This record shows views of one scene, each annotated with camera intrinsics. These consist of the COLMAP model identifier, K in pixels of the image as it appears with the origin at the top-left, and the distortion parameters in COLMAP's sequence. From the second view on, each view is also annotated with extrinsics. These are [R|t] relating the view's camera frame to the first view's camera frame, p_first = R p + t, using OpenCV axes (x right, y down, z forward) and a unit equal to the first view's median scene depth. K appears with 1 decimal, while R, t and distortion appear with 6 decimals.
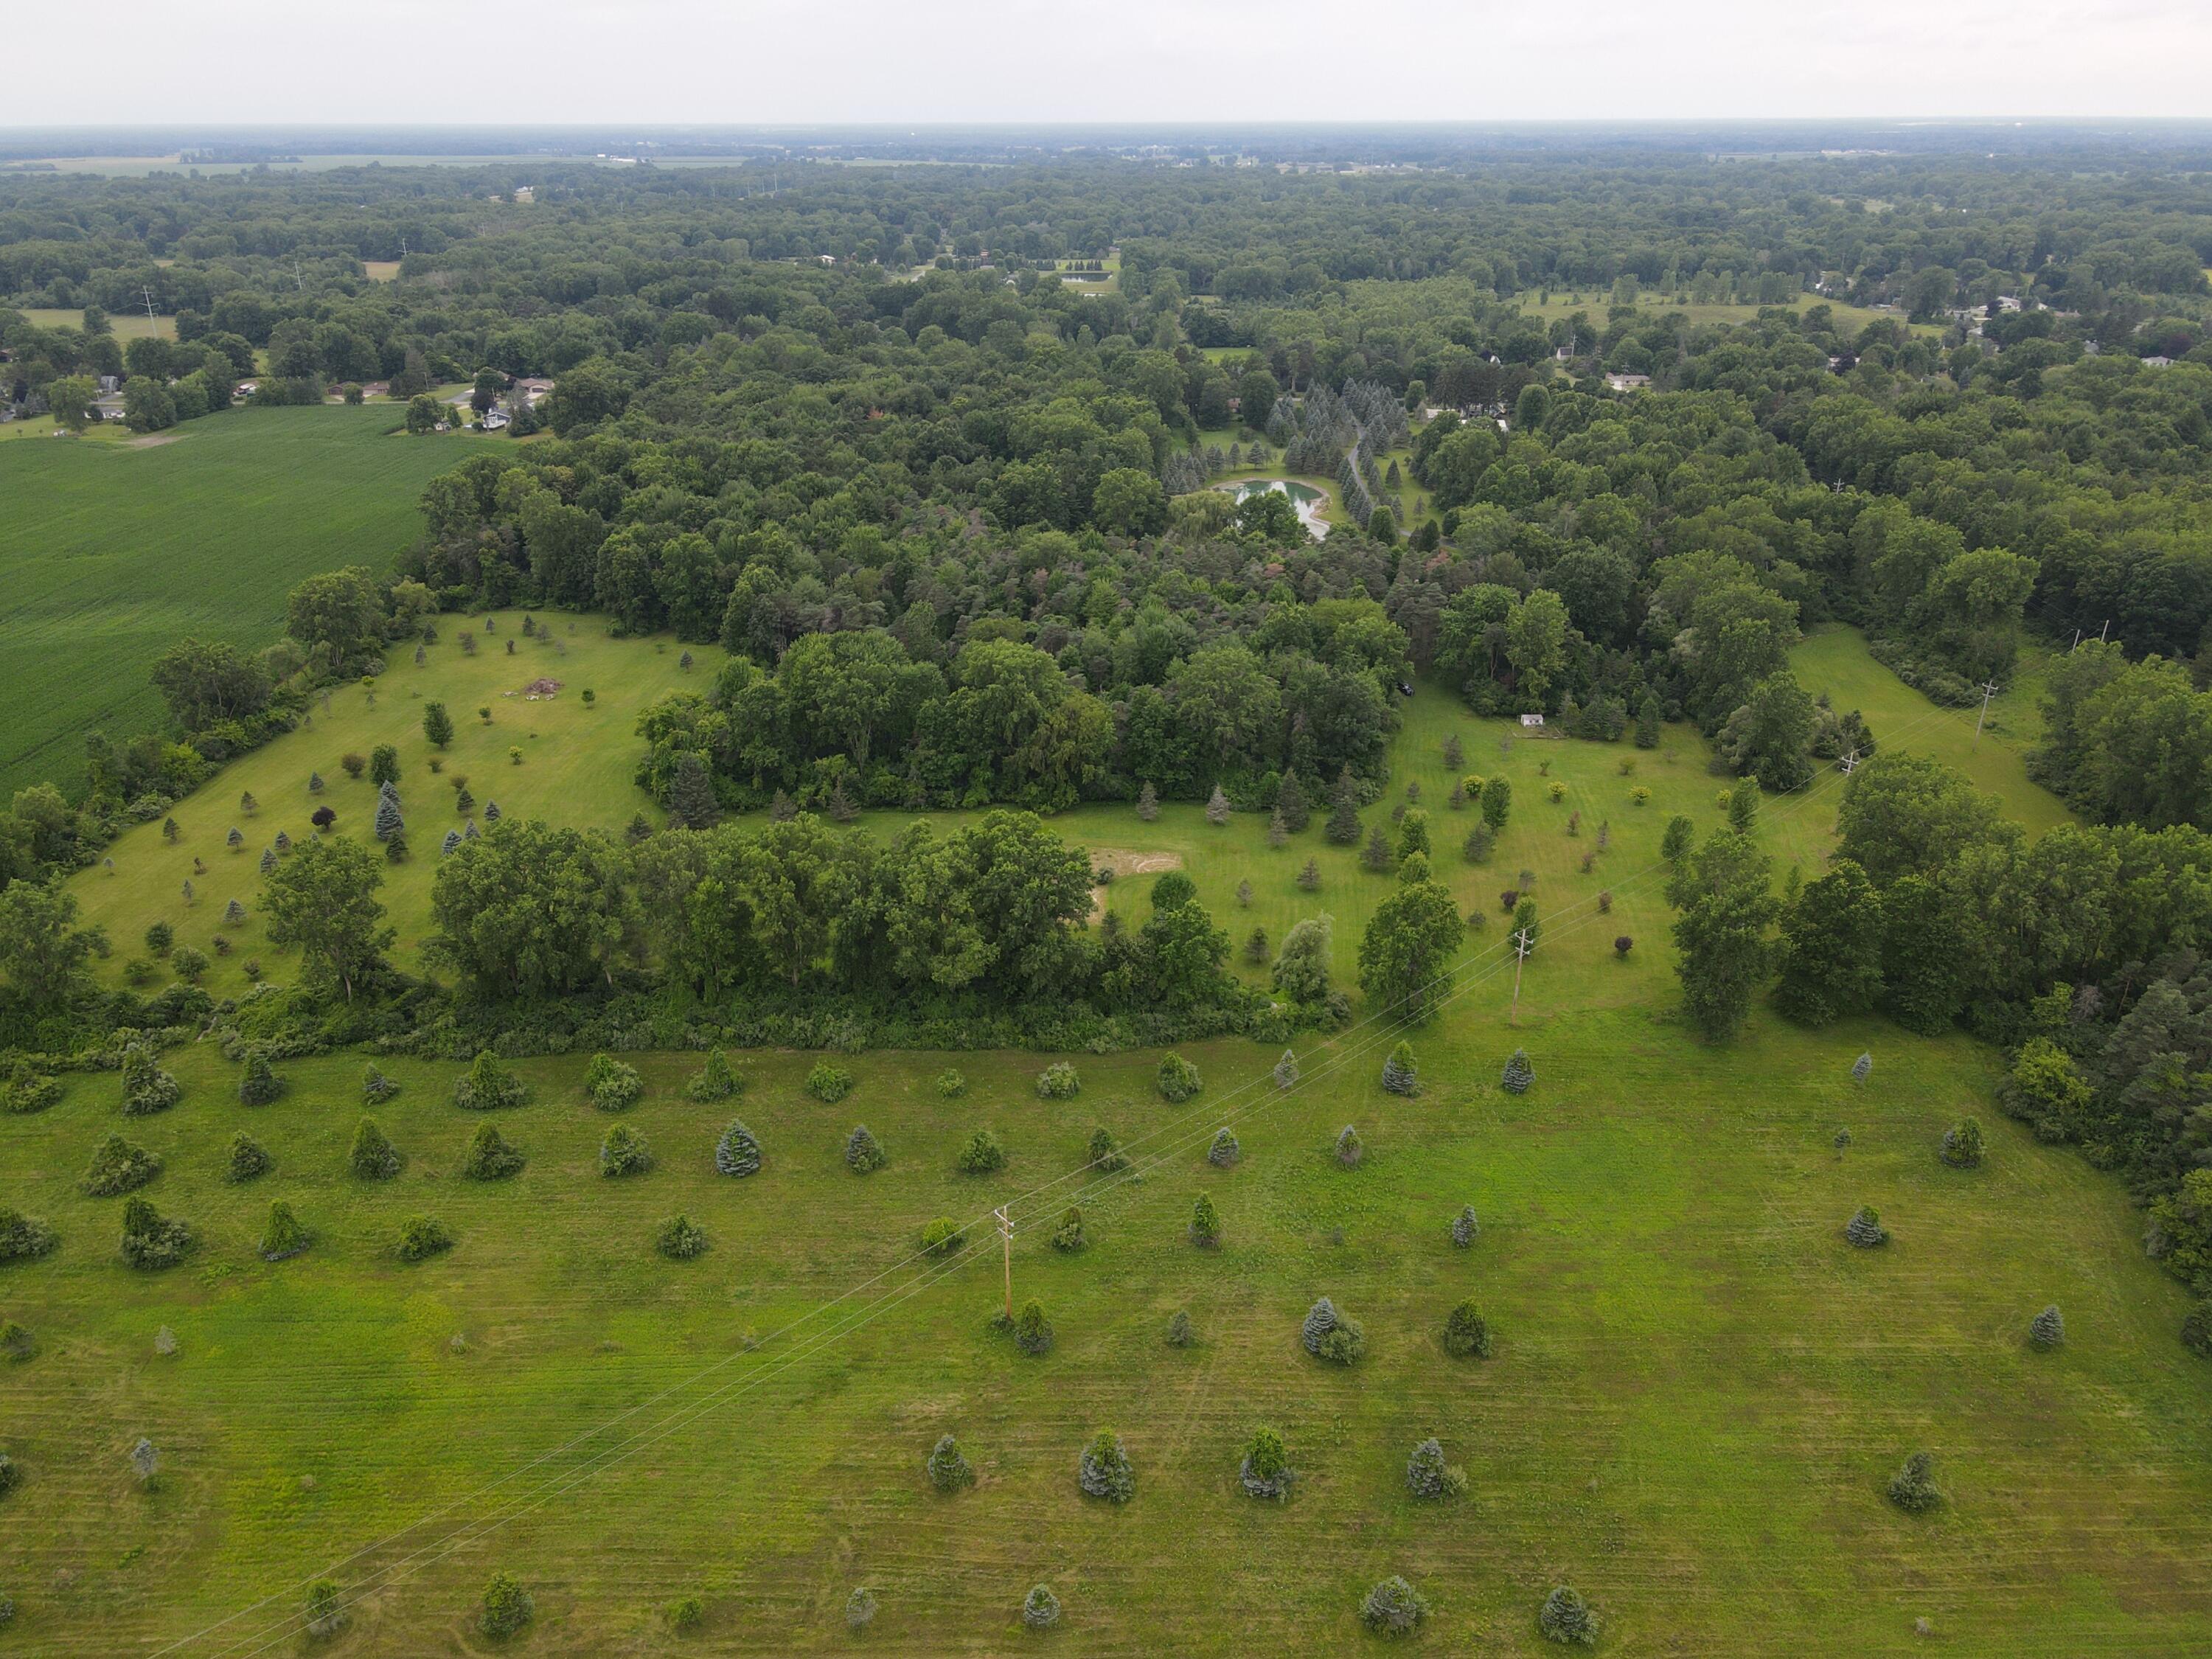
lens RADIAL K [[1627.0, 0, 1105.9], [0, 1627.0, 823.6], [0, 0, 1]] dist [0.002607, 0.021083]
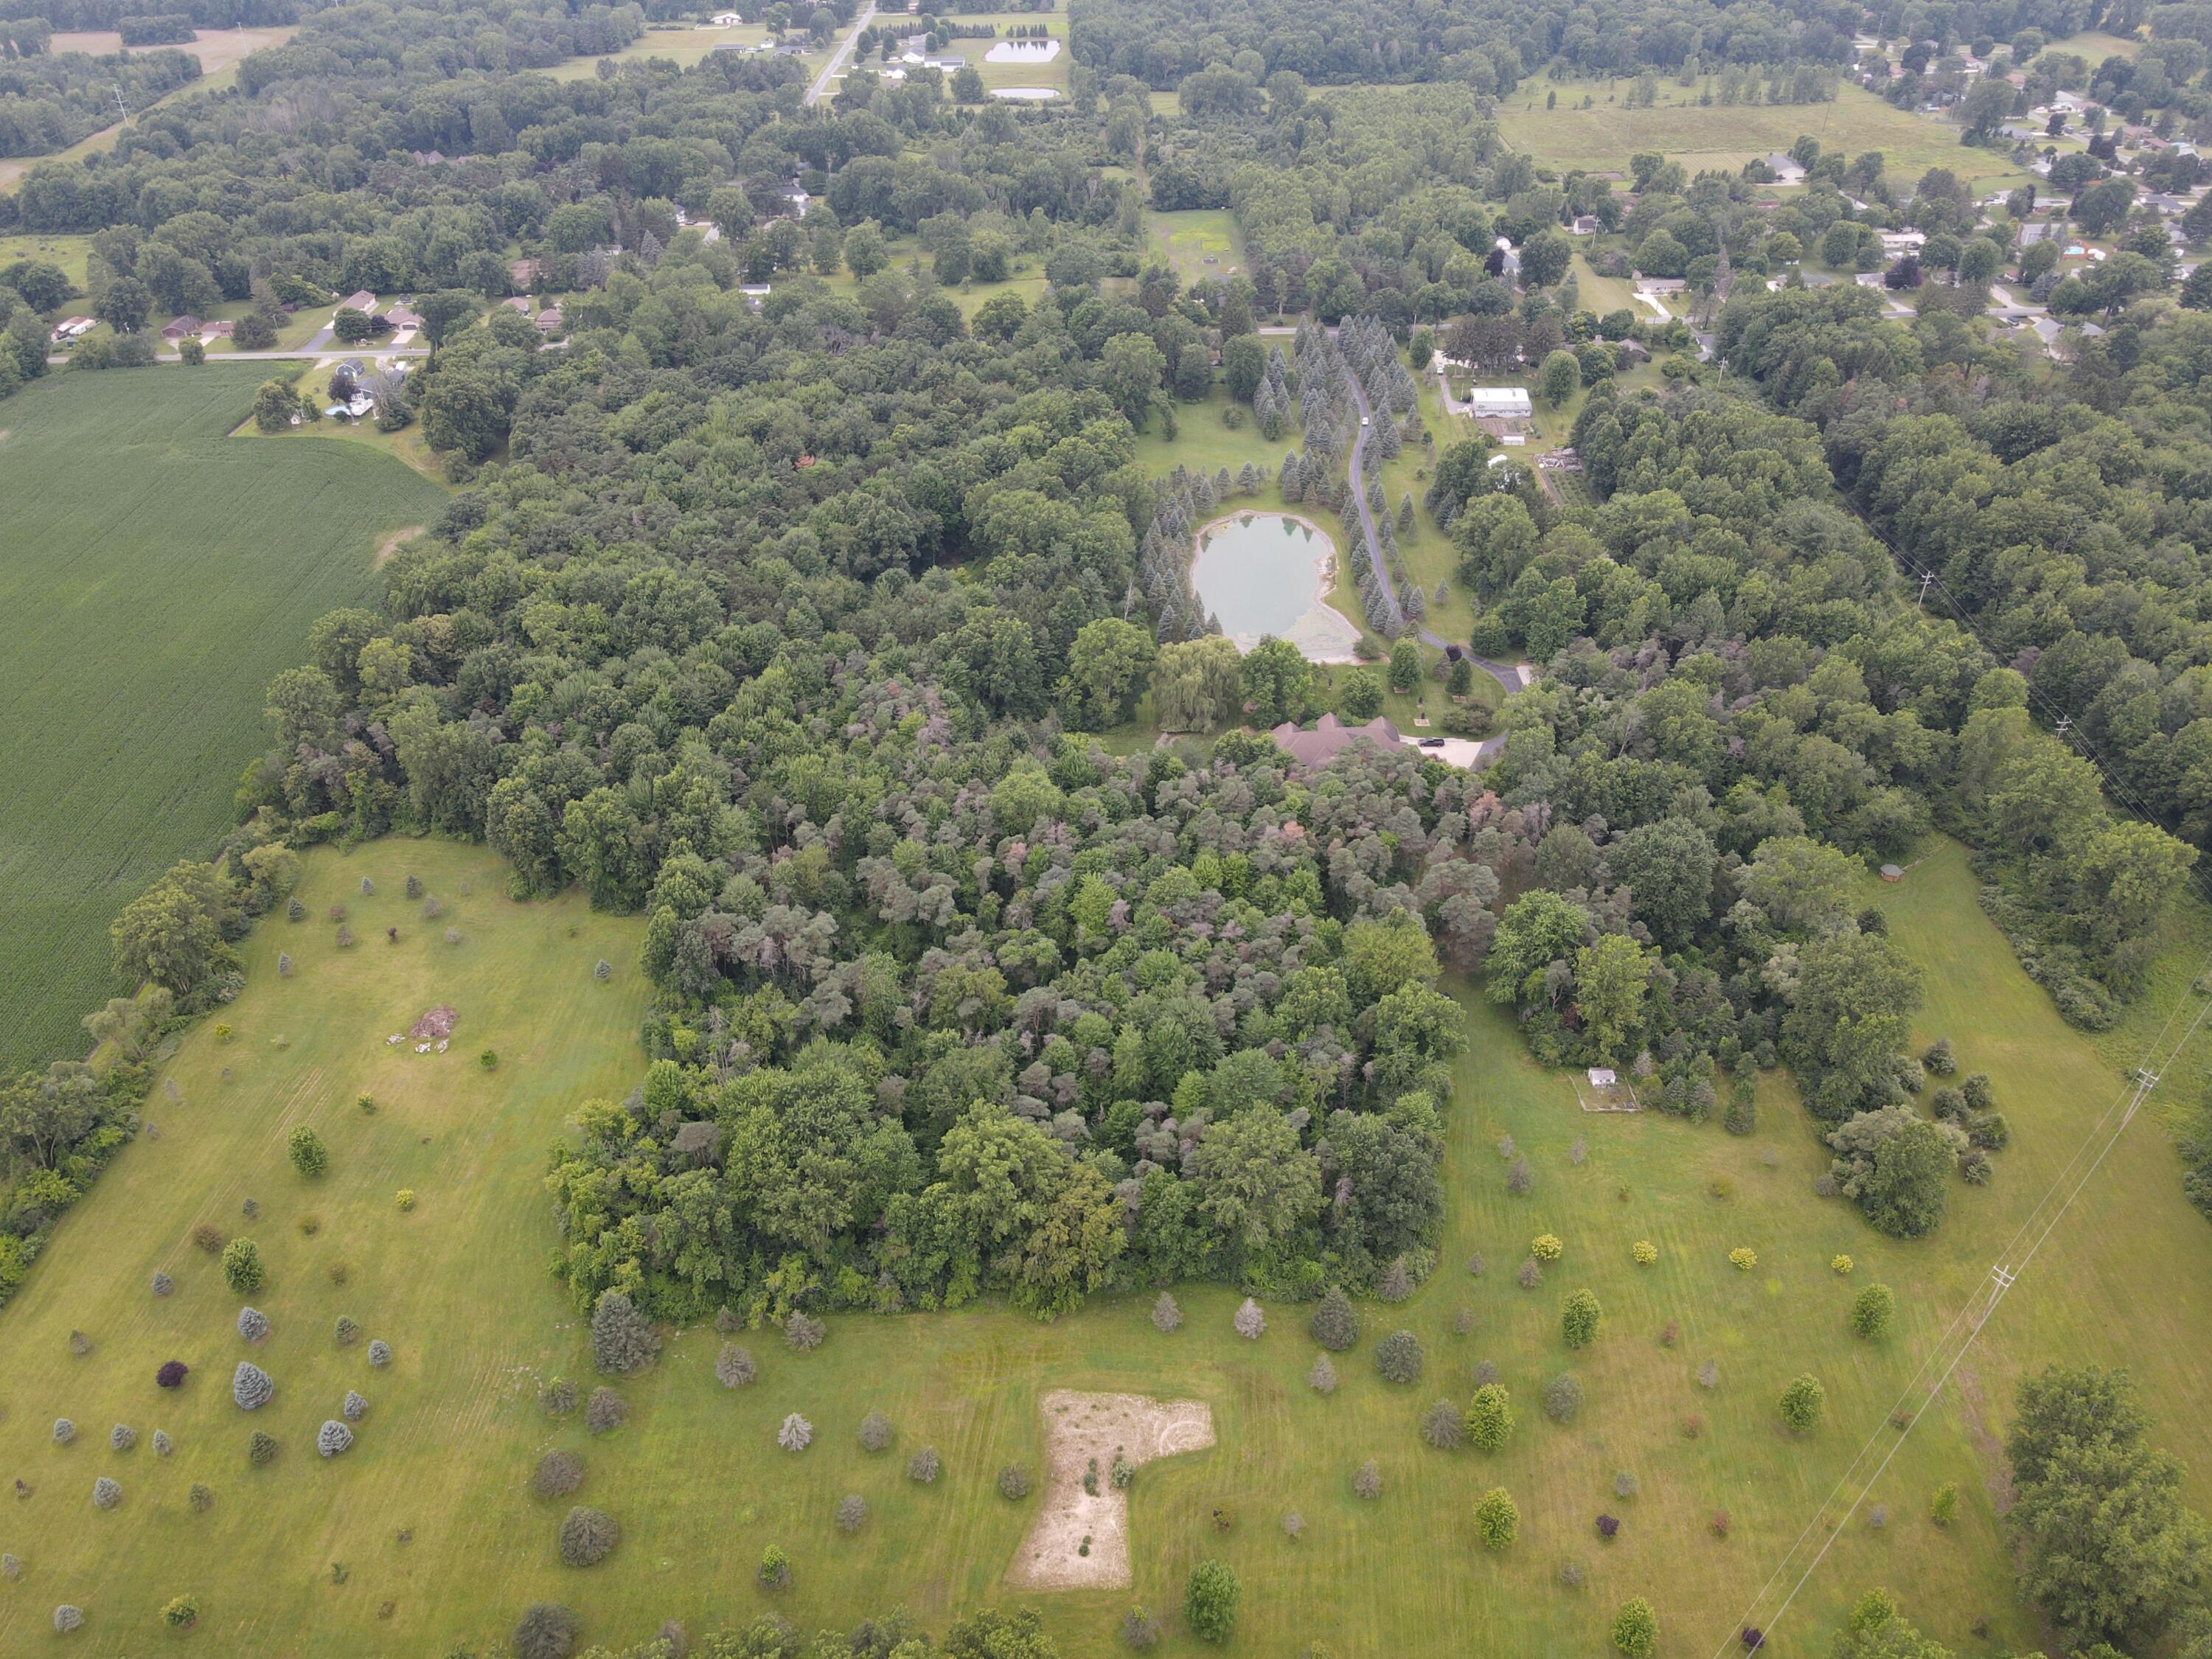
lens RADIAL K [[1627.0, 0, 1102.6], [0, 1627.0, 818.9], [0, 0, 1]] dist [0.002607, 0.021083]
pose [[0.999355, -0.028034, 0.022433, -0.017627], [0.023126, 0.980507, 0.195117, -0.403828], [-0.027465, -0.194473, 0.980523, 0.212250]]
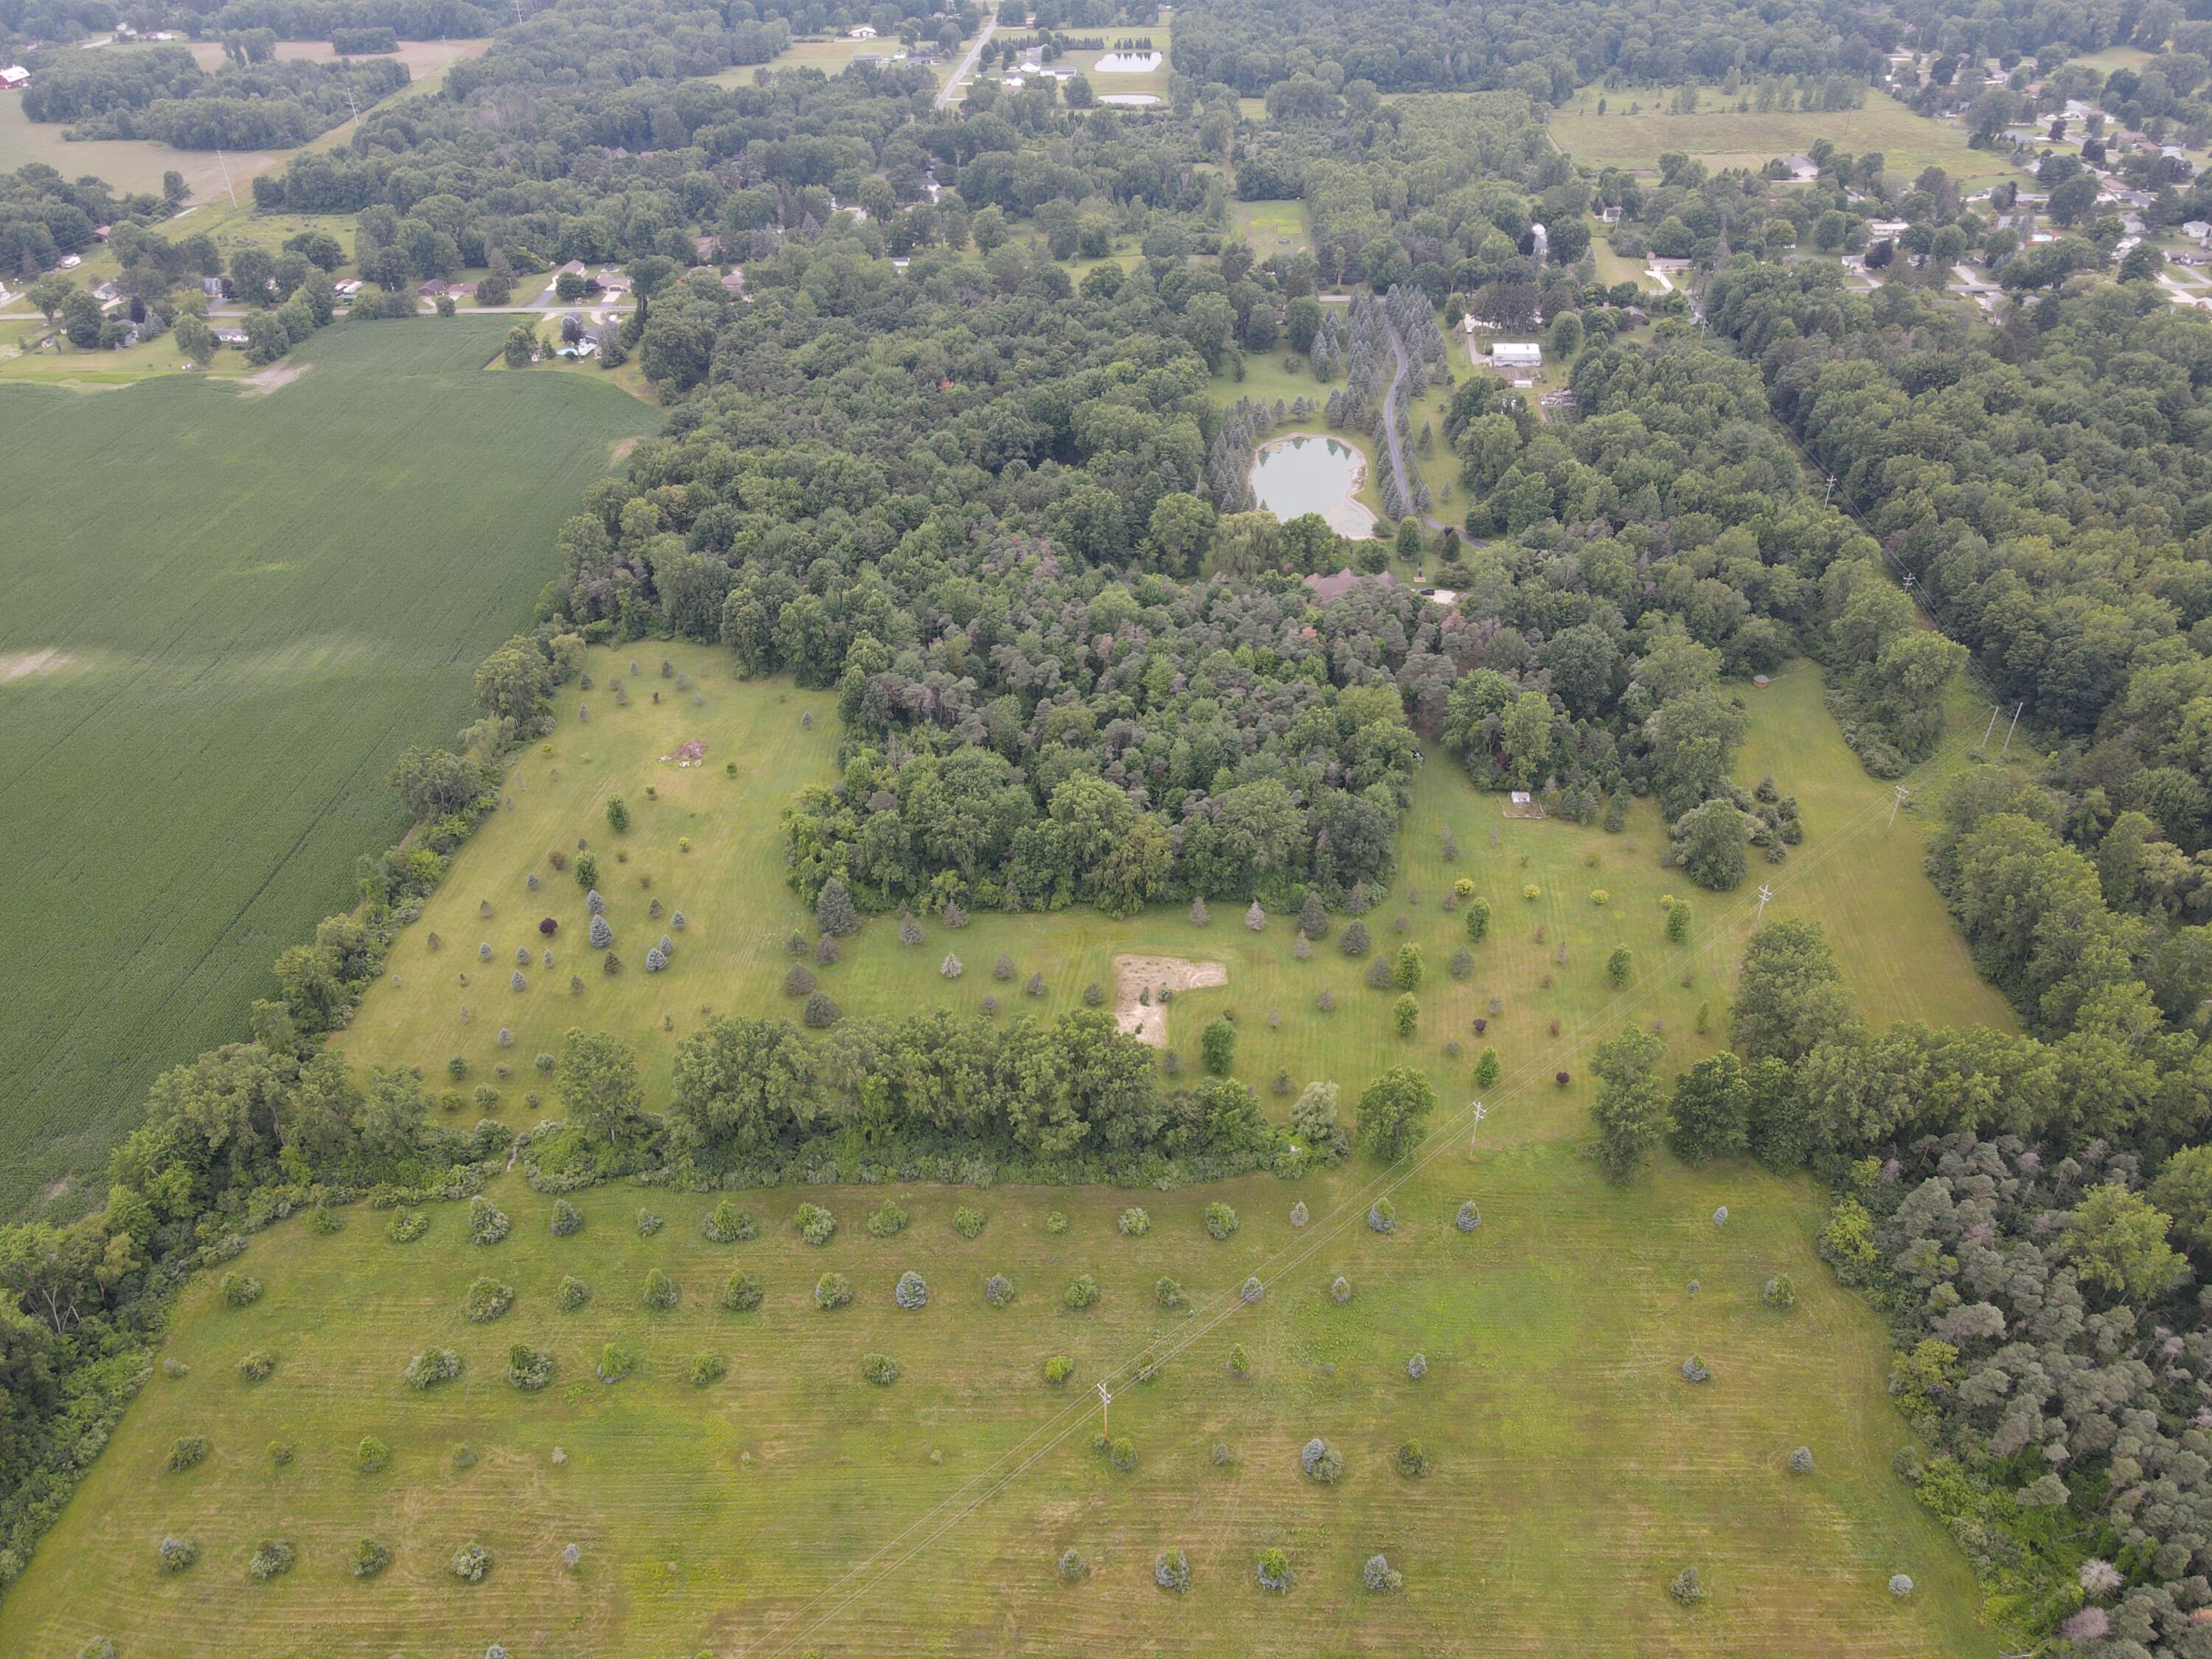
lens RADIAL K [[1627.0, 0, 1106.2], [0, 1627.0, 826.3], [0, 0, 1]] dist [0.002607, 0.021083]
pose [[0.999585, -0.001523, -0.028755, -0.008752], [0.007038, 0.981237, 0.192679, -0.300547], [0.027922, -0.192801, 0.980840, -0.201656]]
